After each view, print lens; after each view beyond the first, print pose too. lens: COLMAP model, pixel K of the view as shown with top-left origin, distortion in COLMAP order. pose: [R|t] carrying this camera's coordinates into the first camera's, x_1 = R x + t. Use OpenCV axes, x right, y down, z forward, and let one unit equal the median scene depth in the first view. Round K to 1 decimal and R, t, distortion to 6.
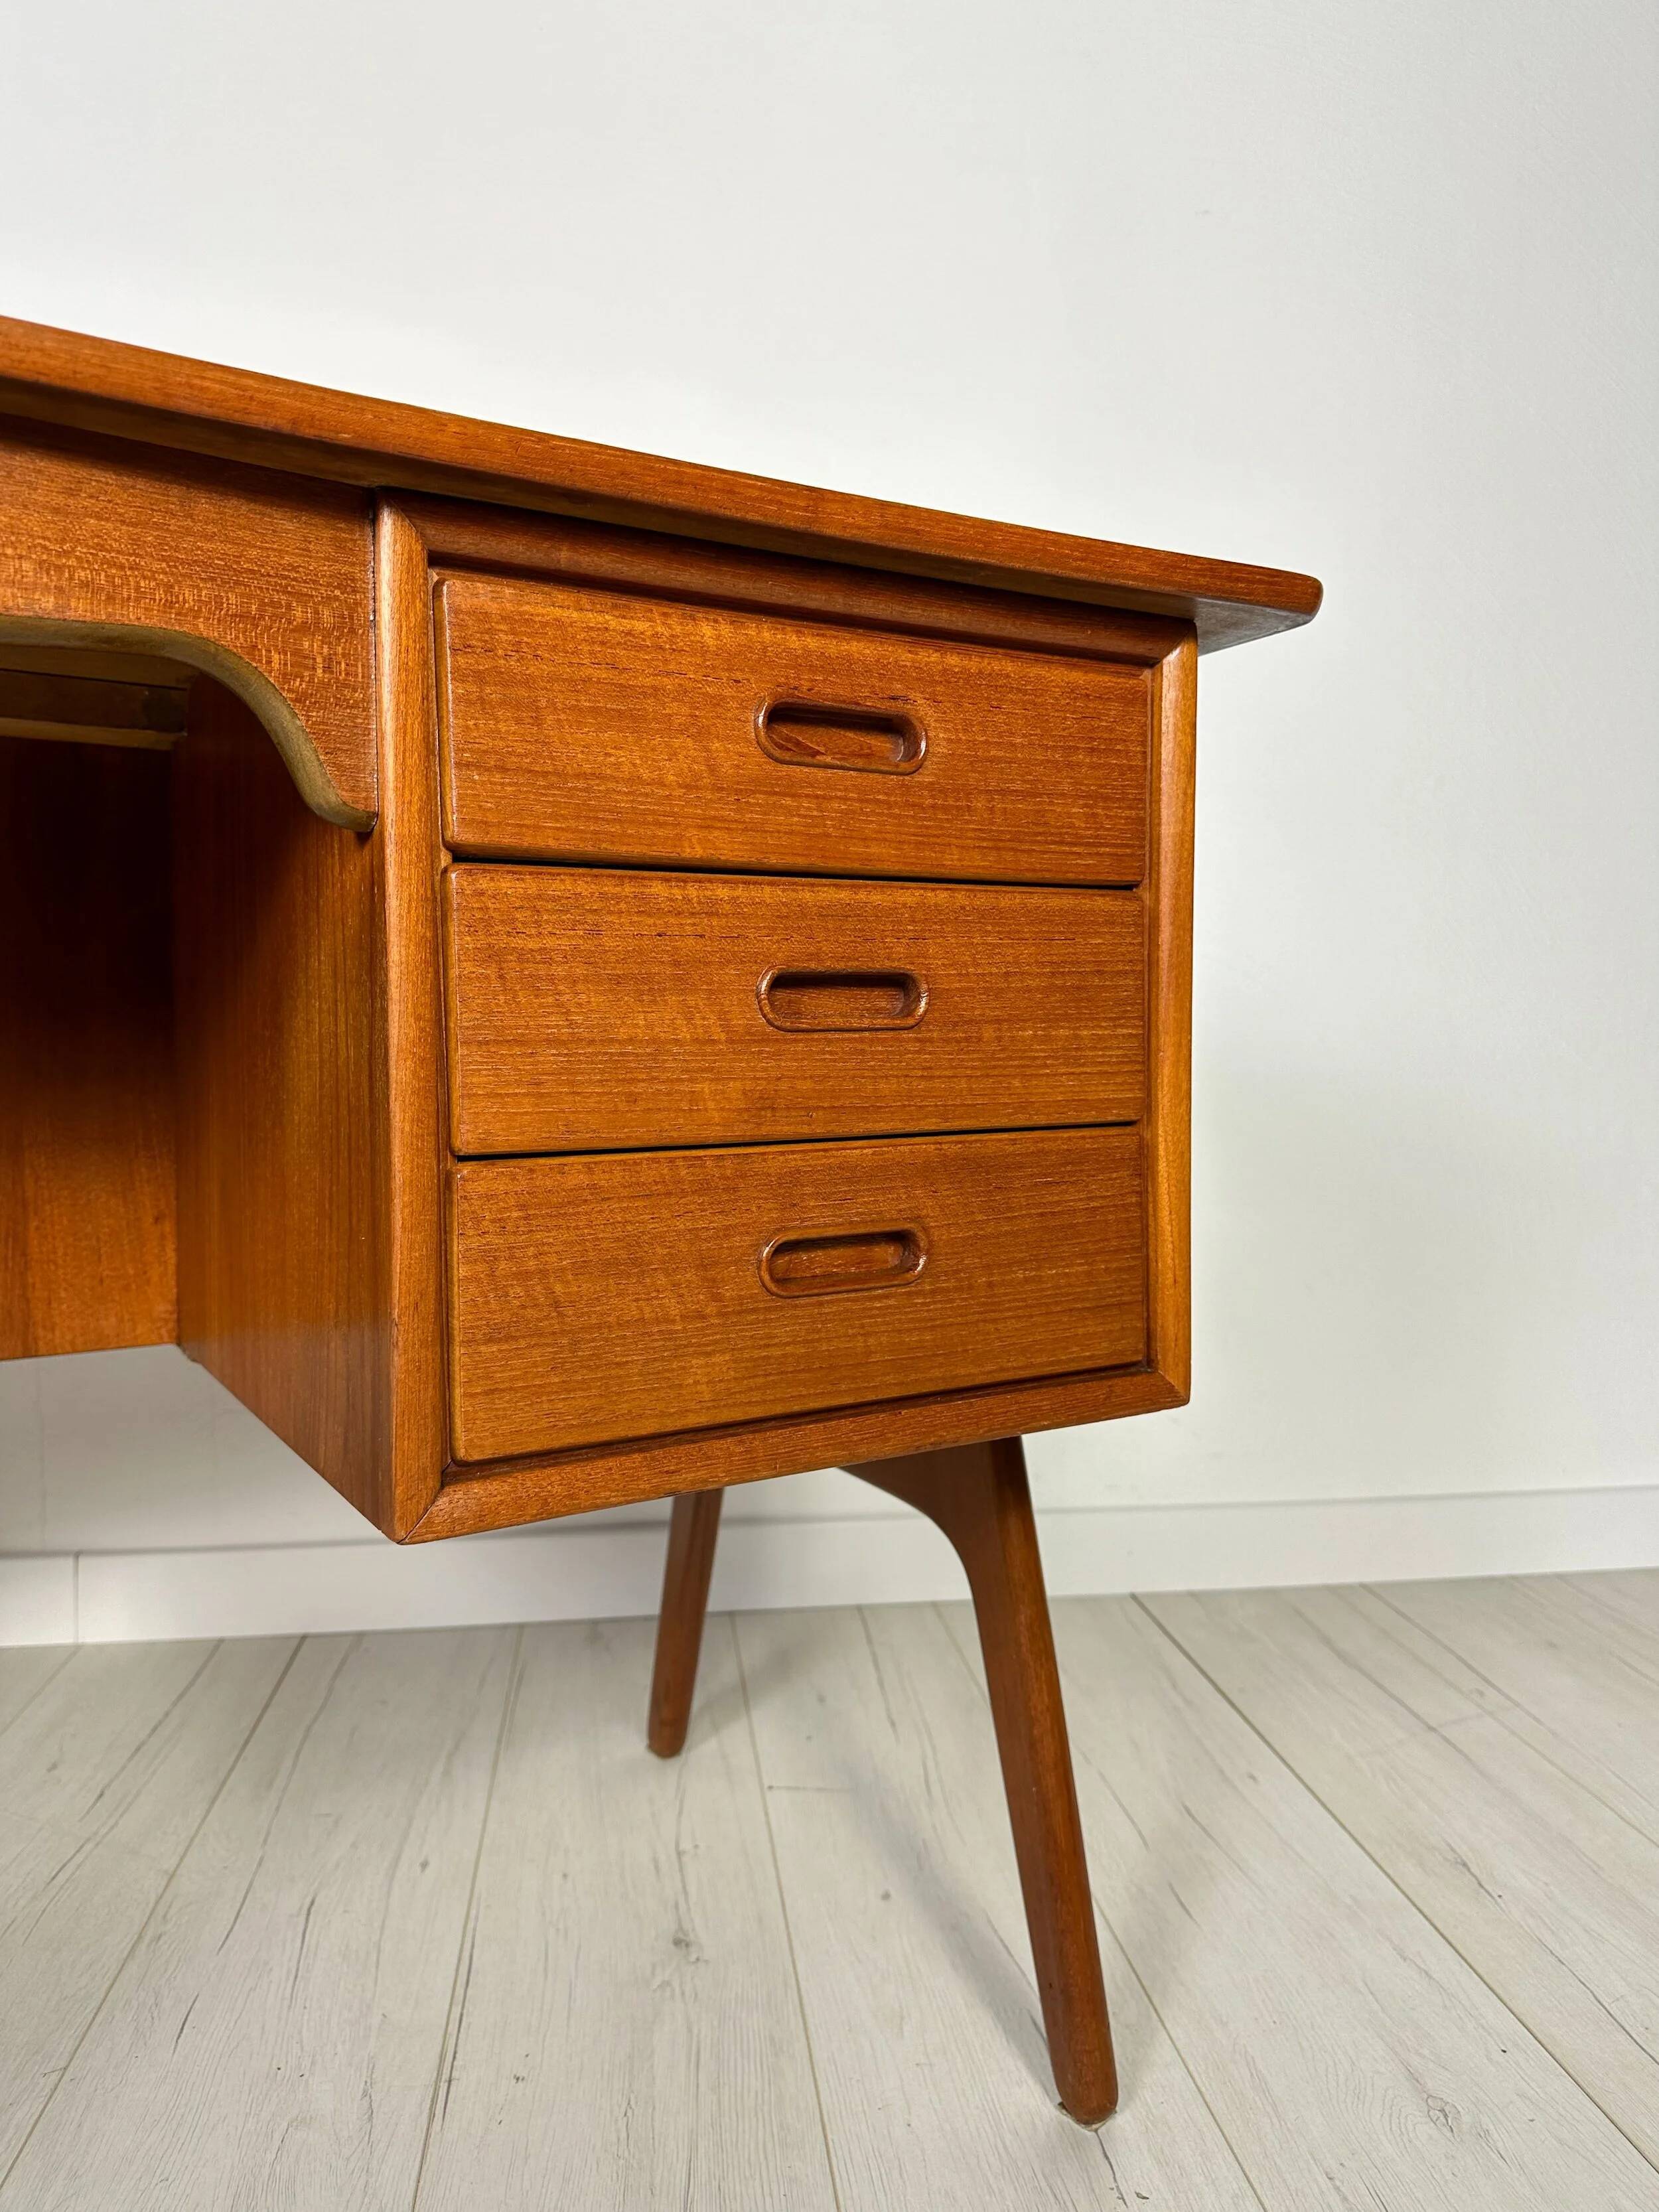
lens RADIAL K [[1595.6, 0, 829.6], [0, 1595.6, 1071.2], [0, 0, 1]] dist [-0.002859, 0.001793]
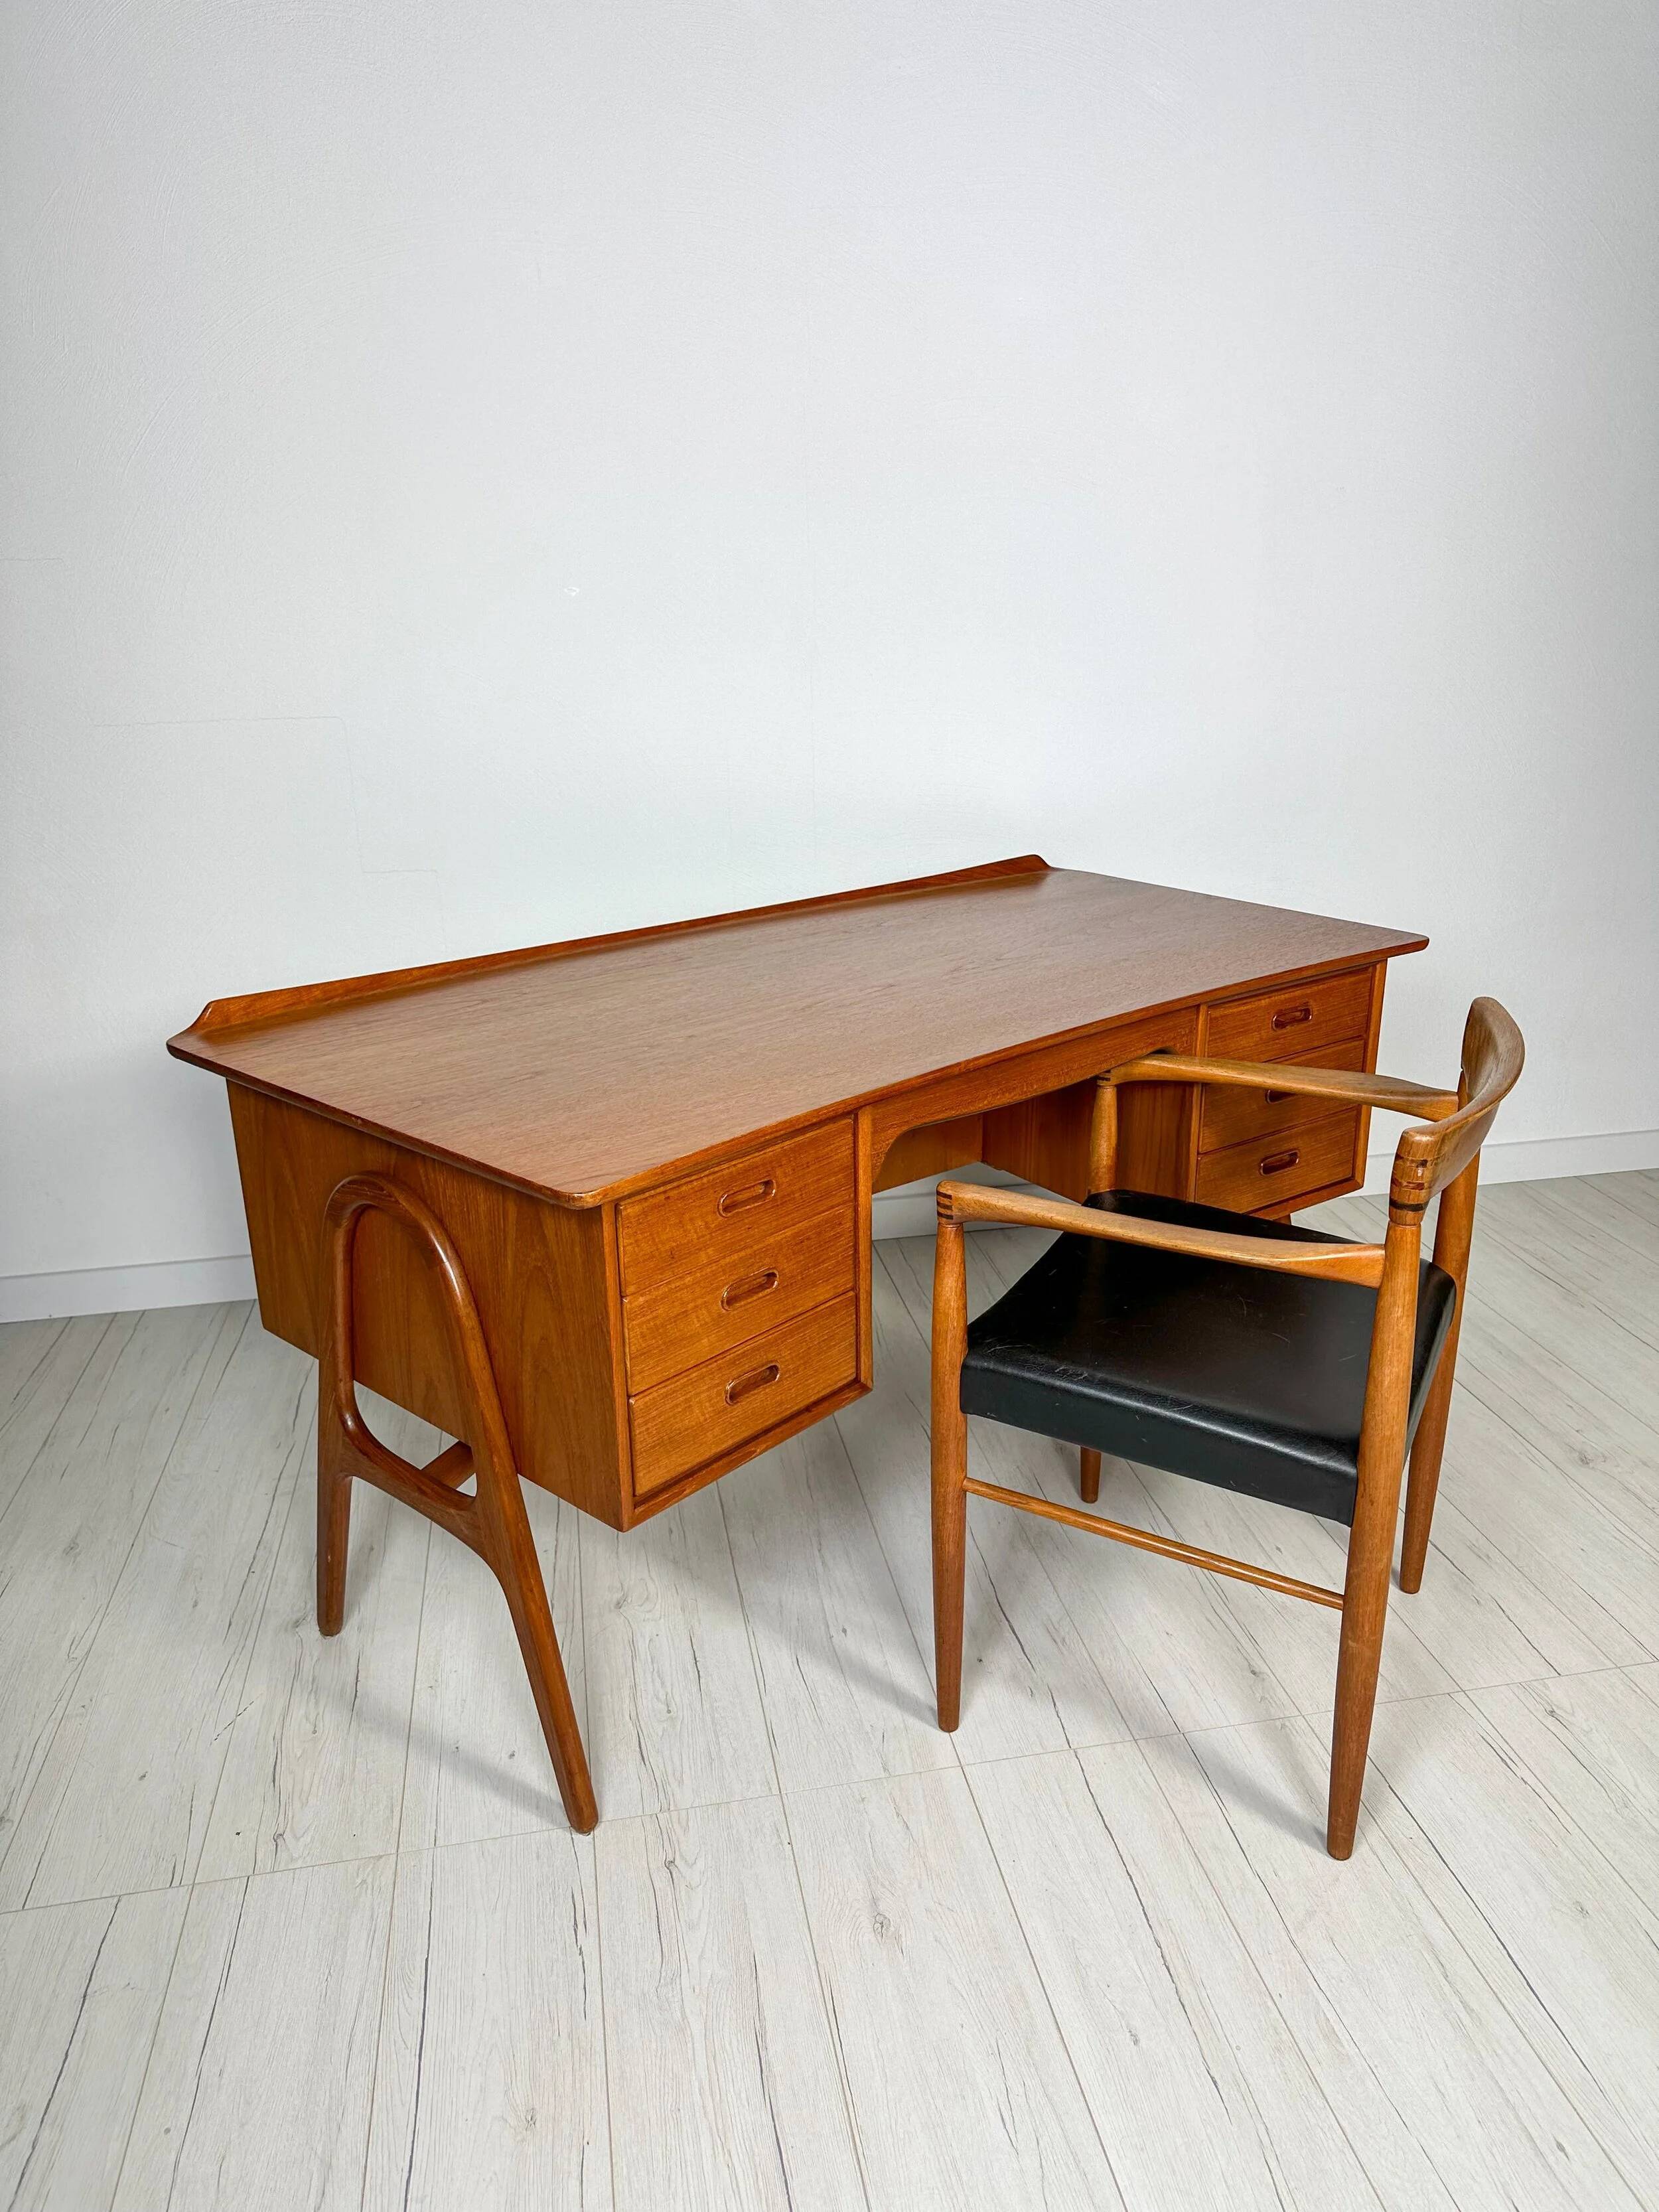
lens RADIAL K [[1563.3, 0, 828.4], [0, 1563.3, 1086.1], [0, 0, 1]] dist [0.014407, -0.007615]
pose [[0.998192, -0.034072, 0.049522, -0.997201], [0.017974, 0.955331, 0.294990, -0.934464], [-0.057360, -0.293567, 0.954216, -1.871059]]
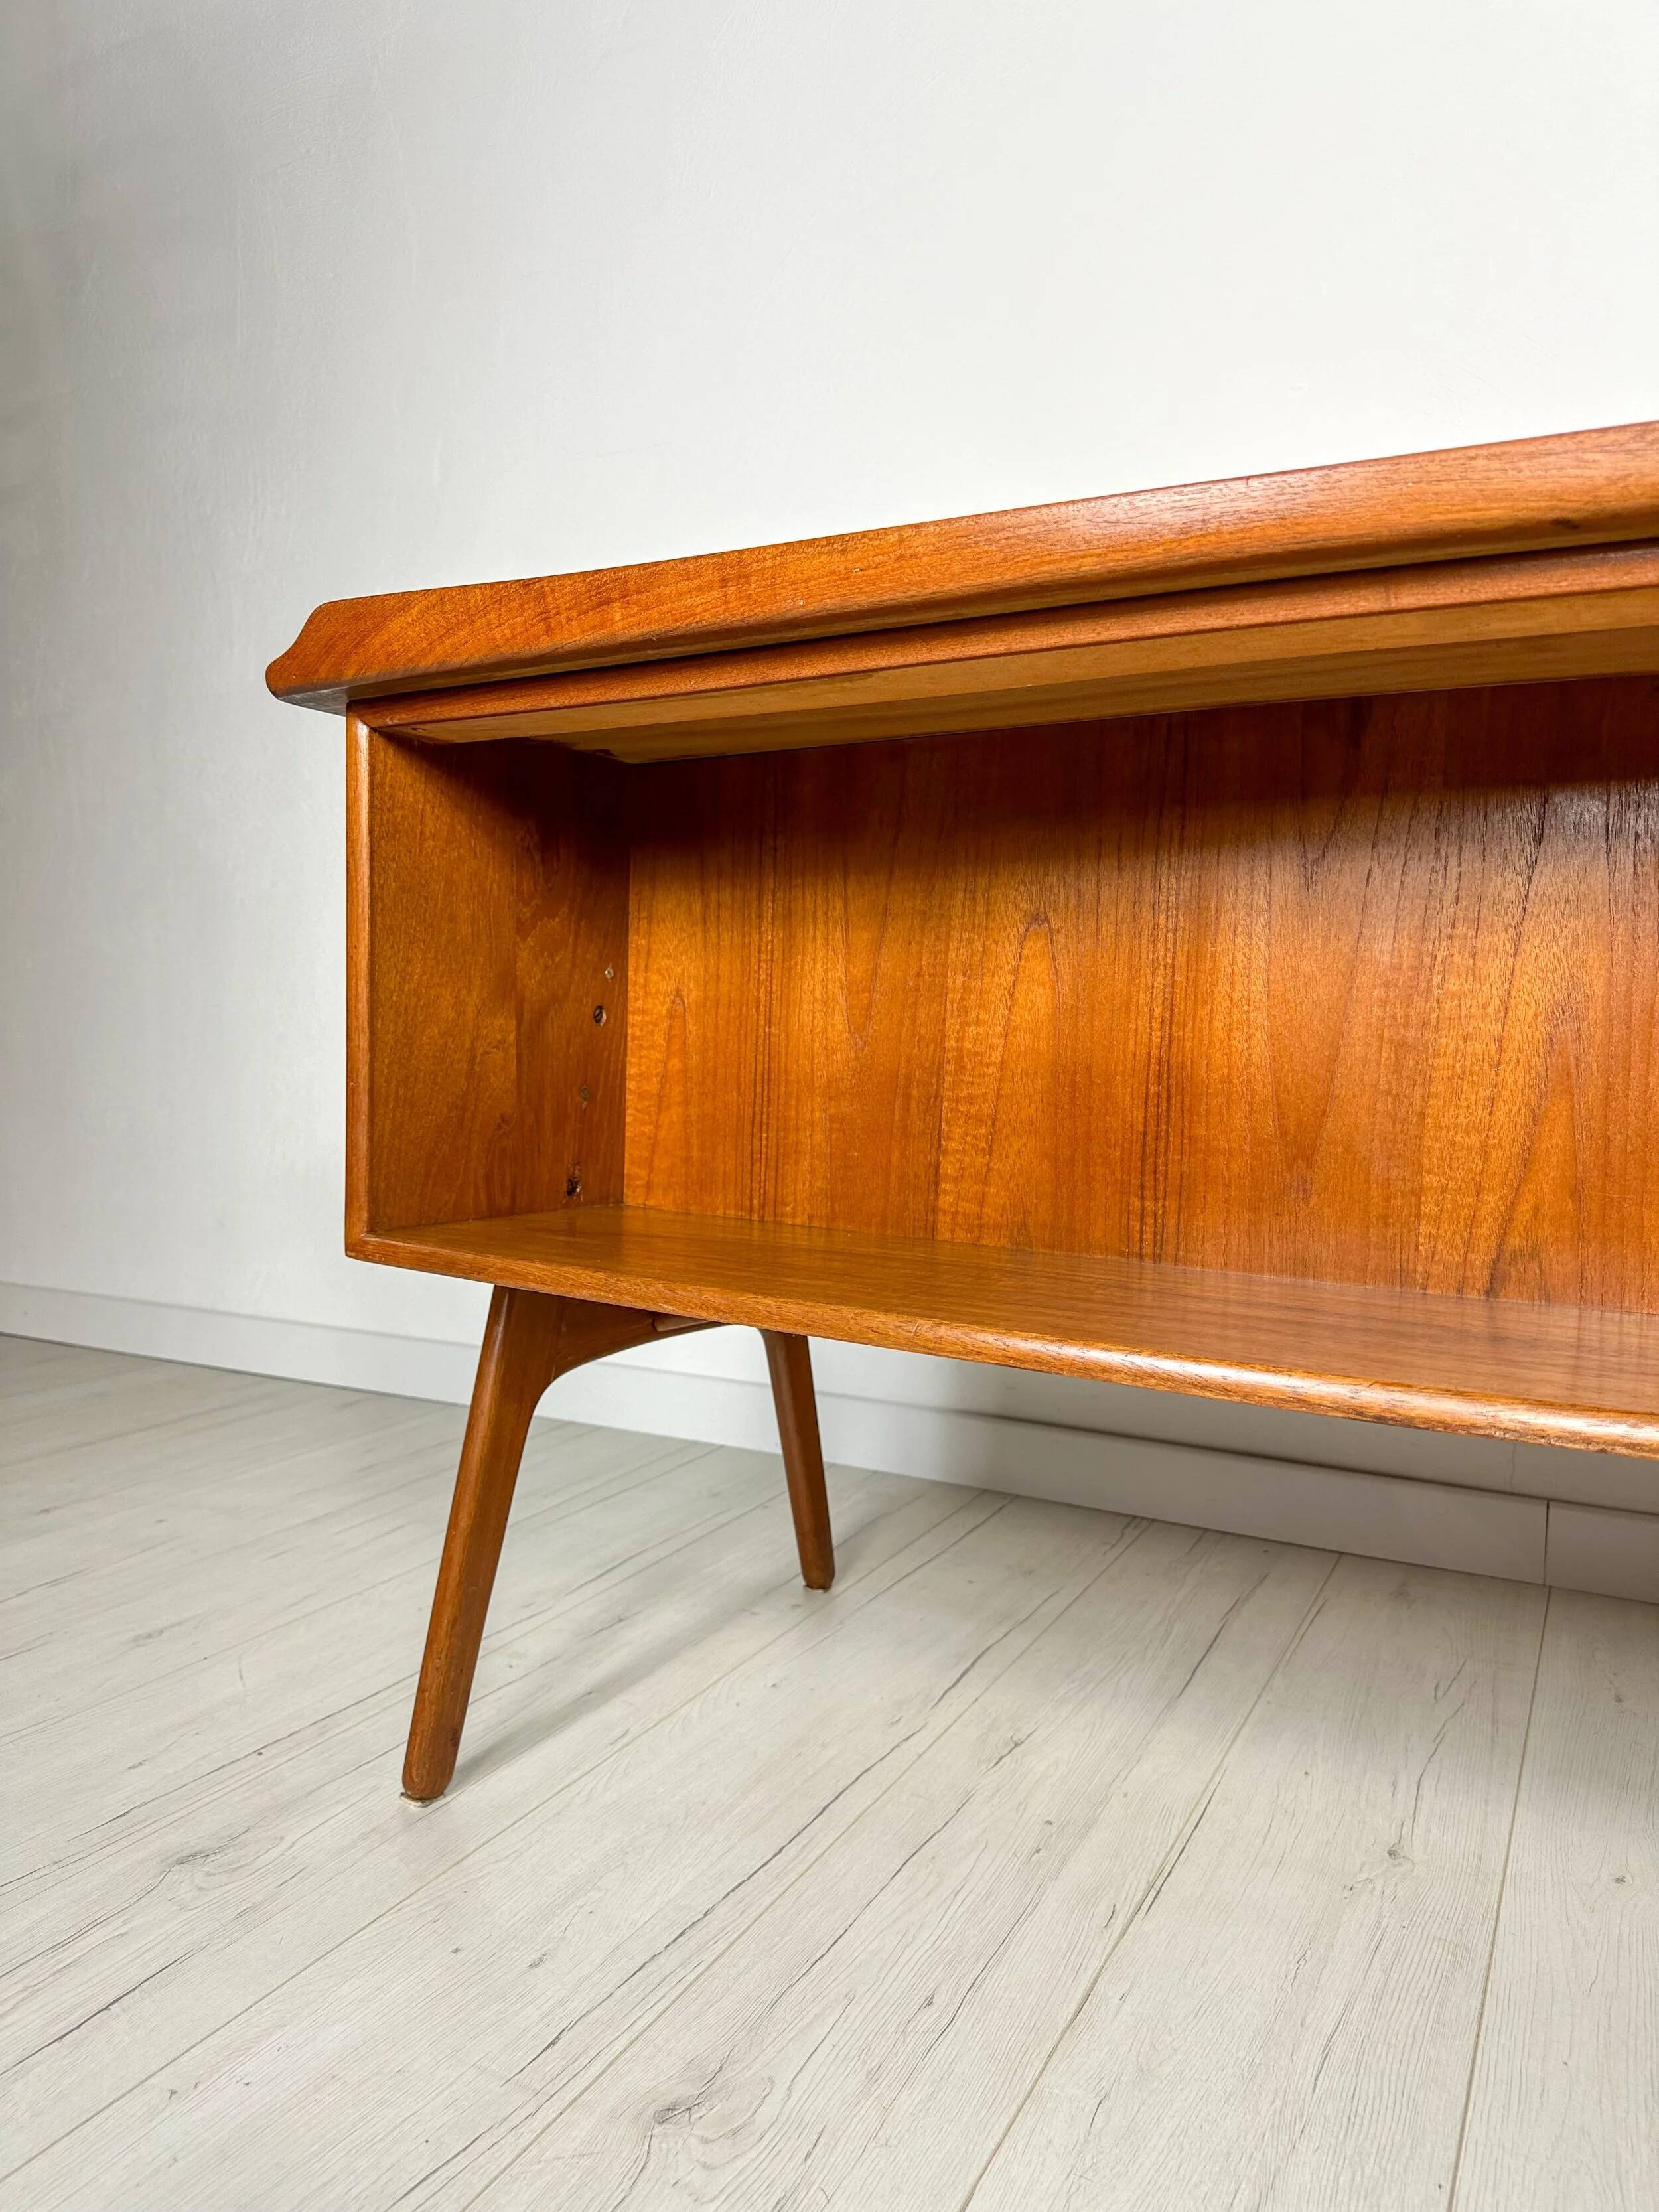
lens RADIAL K [[1542.8, 0, 832.2], [0, 1542.8, 1094.5], [0, 0, 1]] dist [0.042006, -0.052848]
pose [[0.826175, 0.045702, -0.561557, -0.595131], [-0.032161, 0.998905, 0.033979, 0.008739], [0.562495, -0.010012, 0.826740, -0.291105]]
